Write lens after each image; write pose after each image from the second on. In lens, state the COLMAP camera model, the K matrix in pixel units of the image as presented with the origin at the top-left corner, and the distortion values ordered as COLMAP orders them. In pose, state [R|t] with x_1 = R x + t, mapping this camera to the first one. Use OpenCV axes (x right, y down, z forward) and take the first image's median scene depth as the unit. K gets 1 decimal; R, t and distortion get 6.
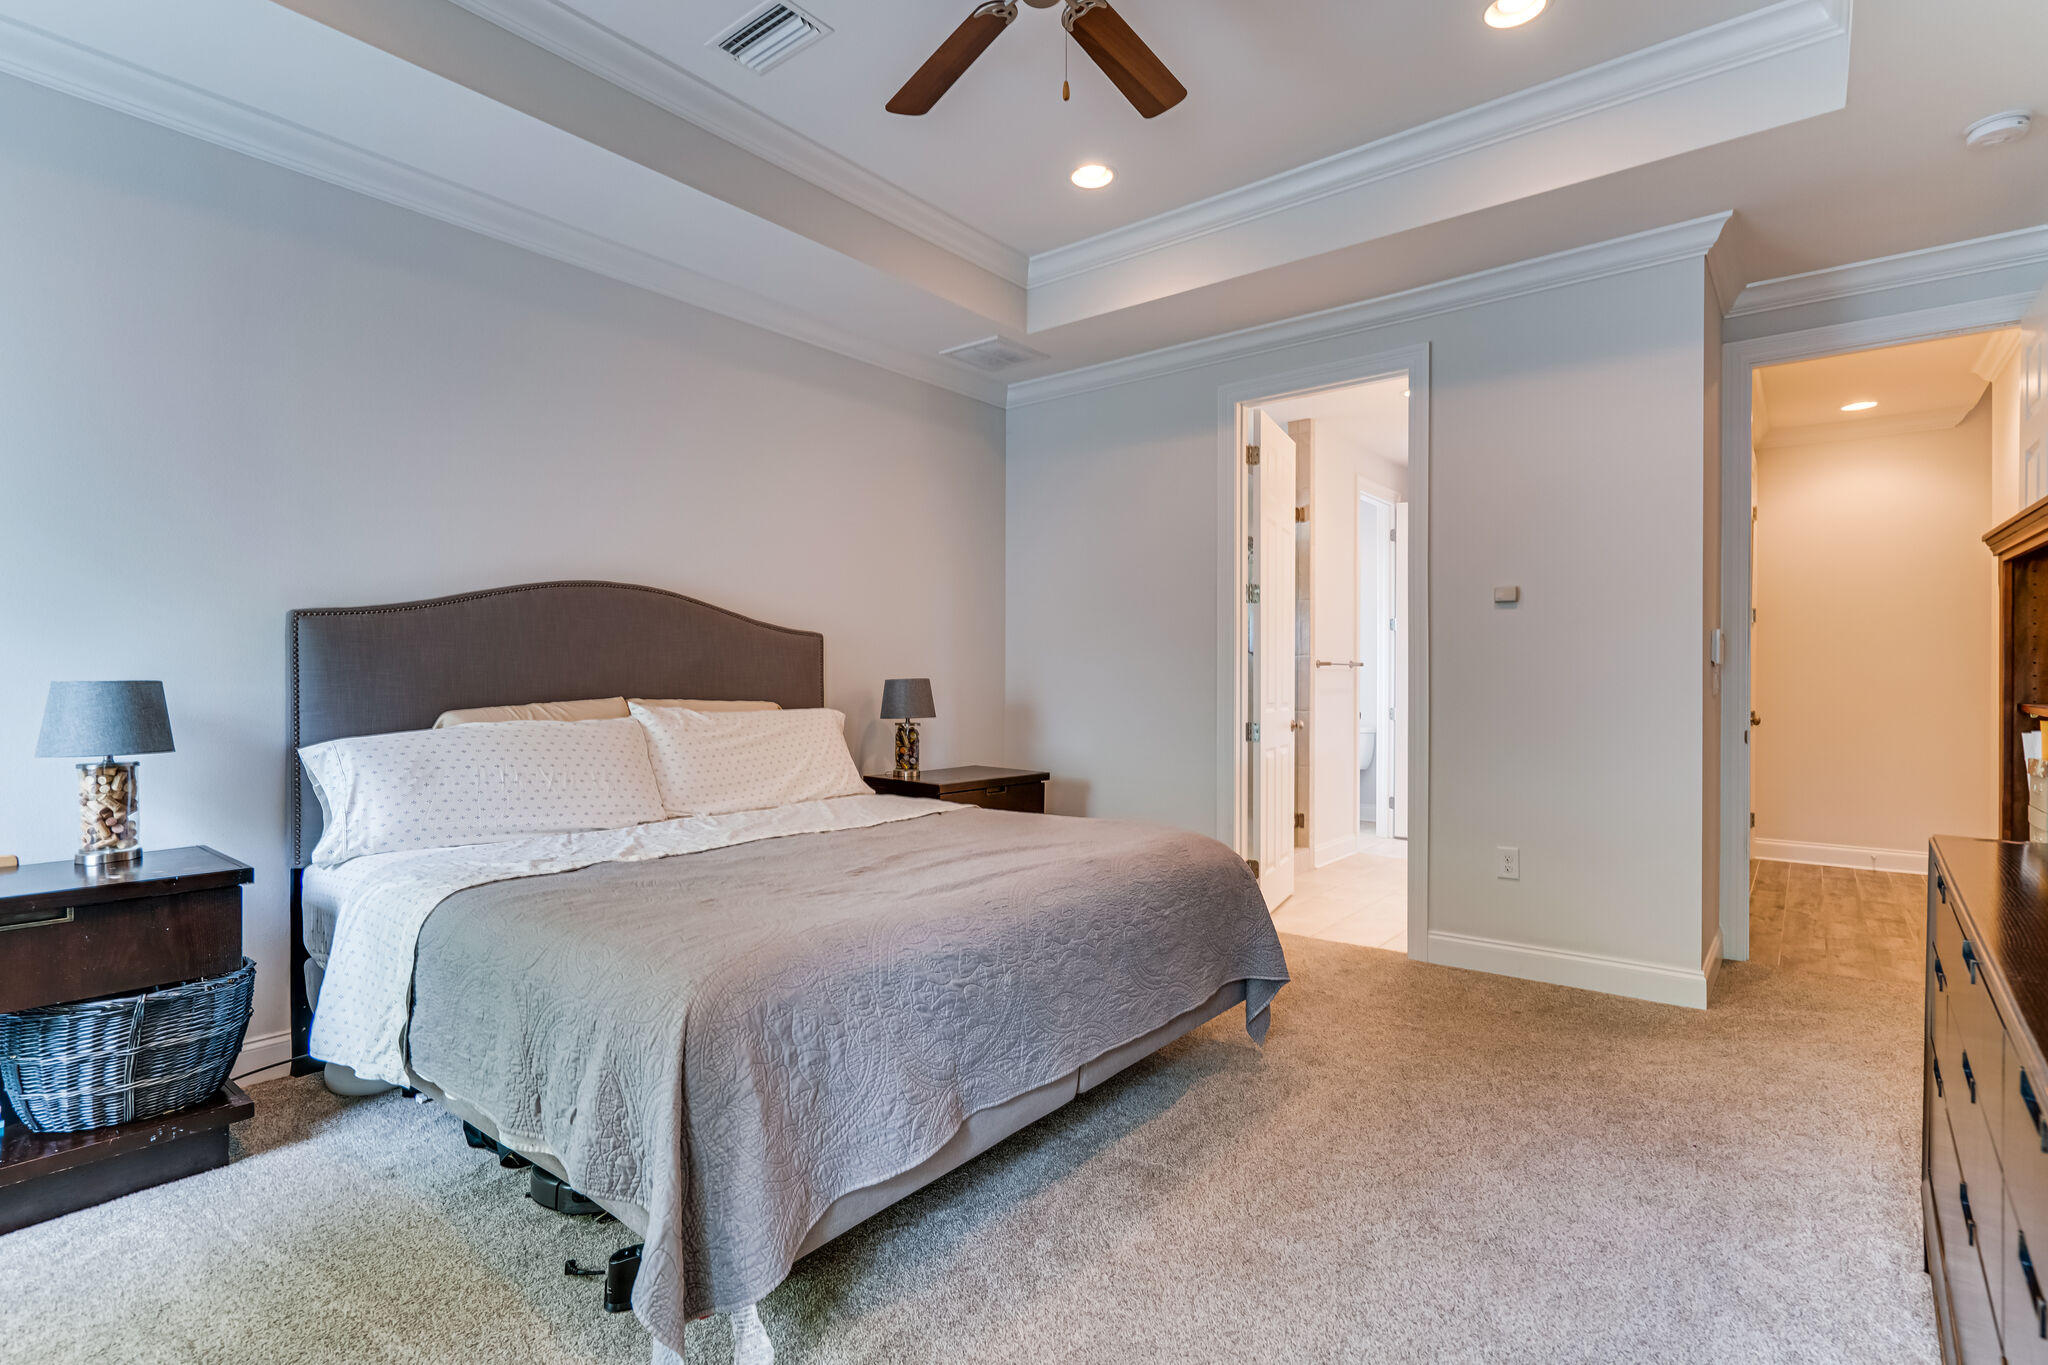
lens RADIAL K [[931.1, 0, 1024.0], [0, 931.1, 682.5], [0, 0, 1]] dist [0.002333, 0.000422]
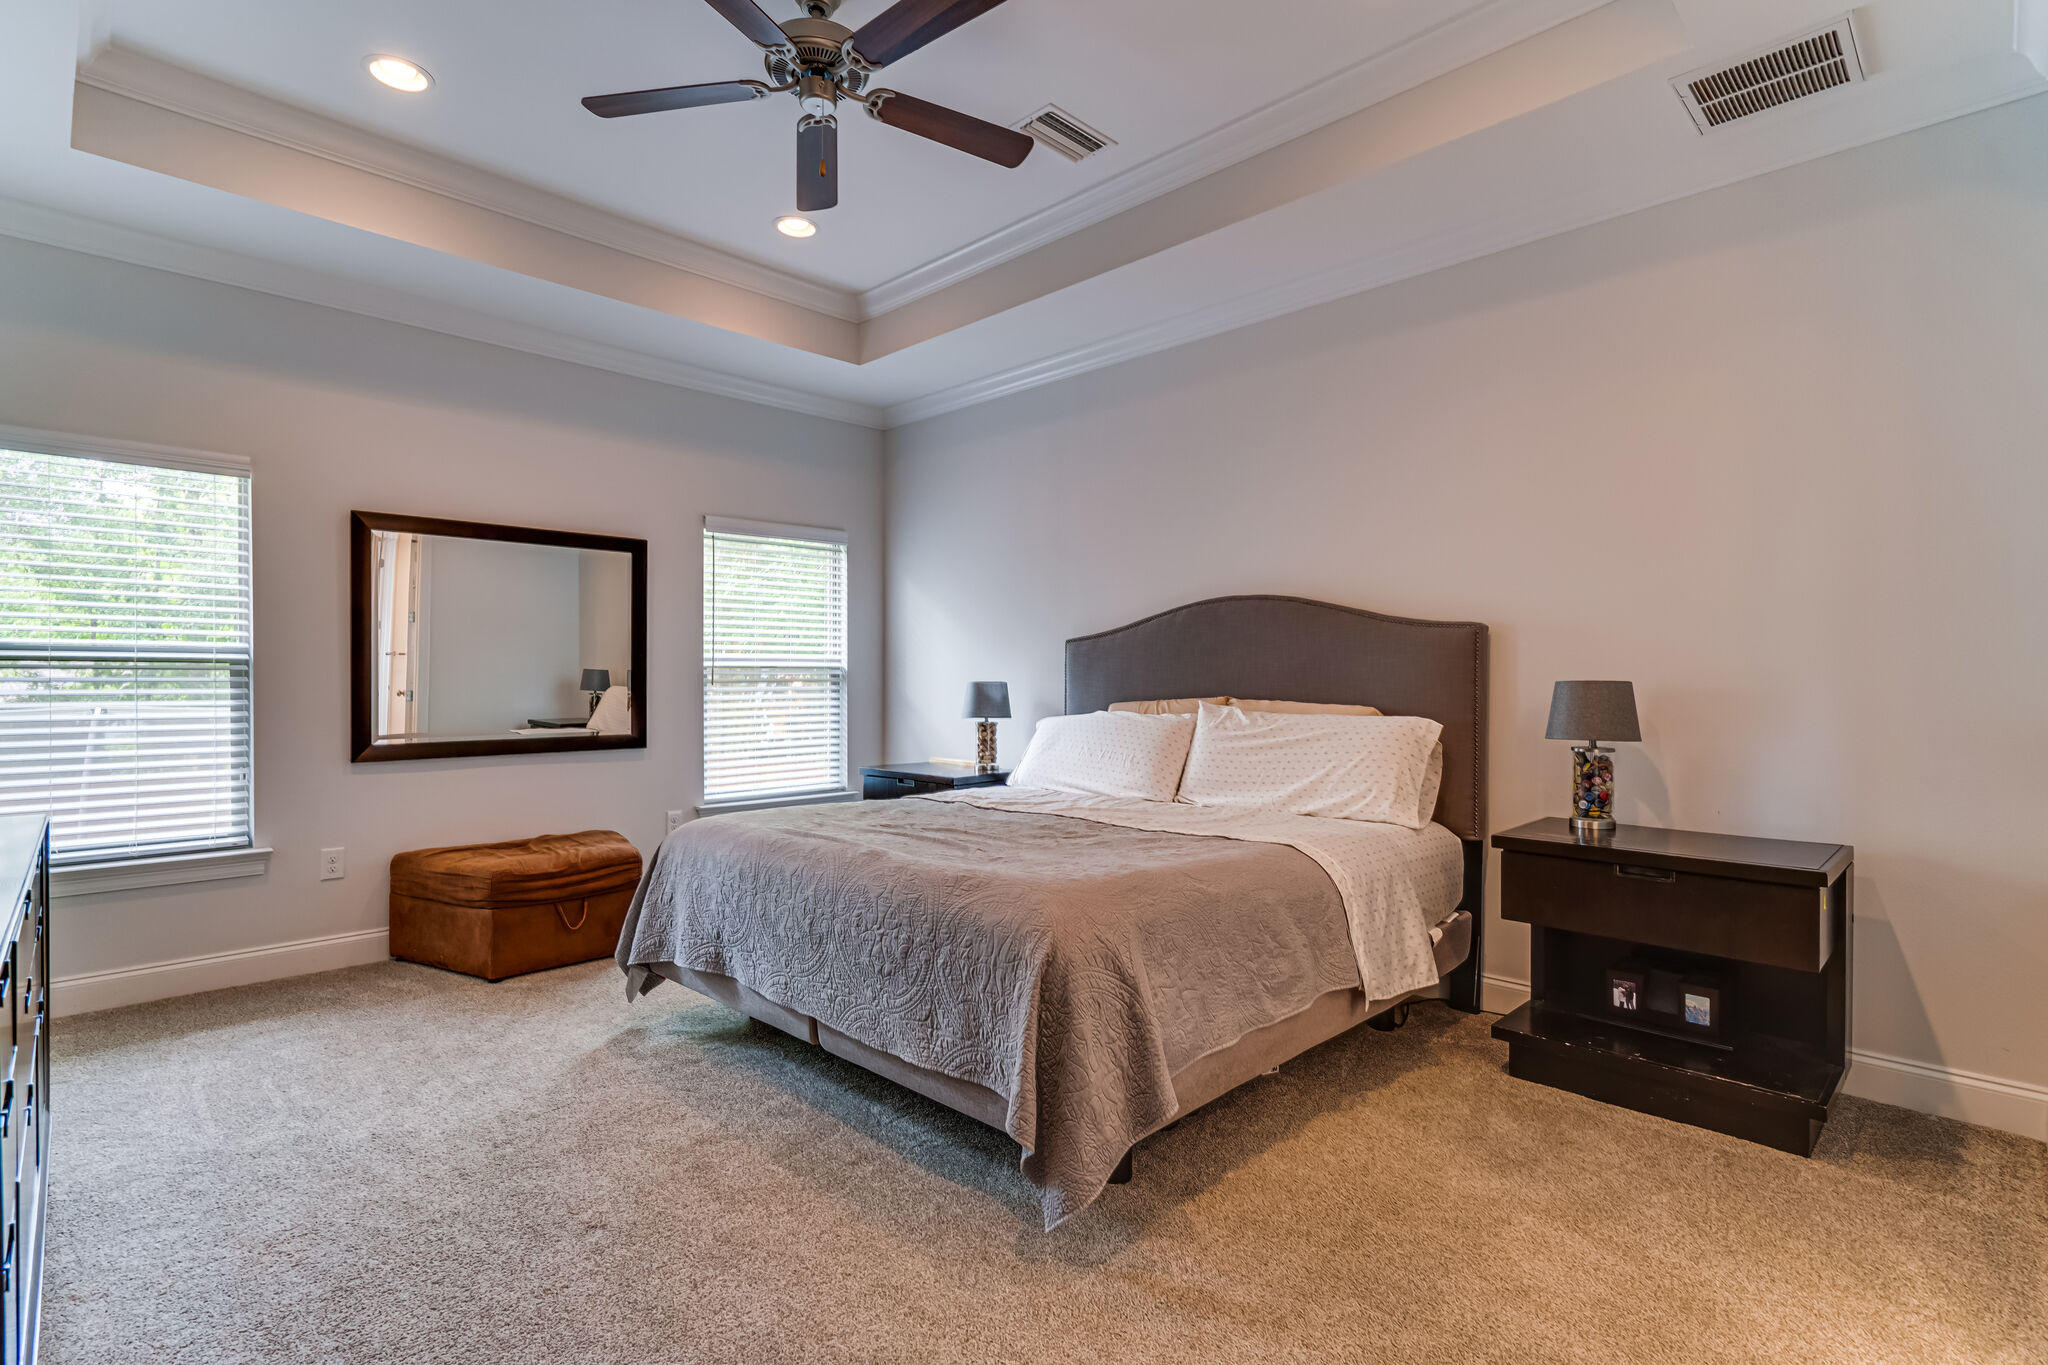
lens RADIAL K [[931.1, 0, 1024.0], [0, 931.1, 682.5], [0, 0, 1]] dist [0.002333, 0.000422]
pose [[-0.069281, 0.004736, -0.997586, 0.721310], [-0.003737, 0.999980, 0.005007, -0.006559], [0.997590, 0.004075, -0.069262, 0.810095]]
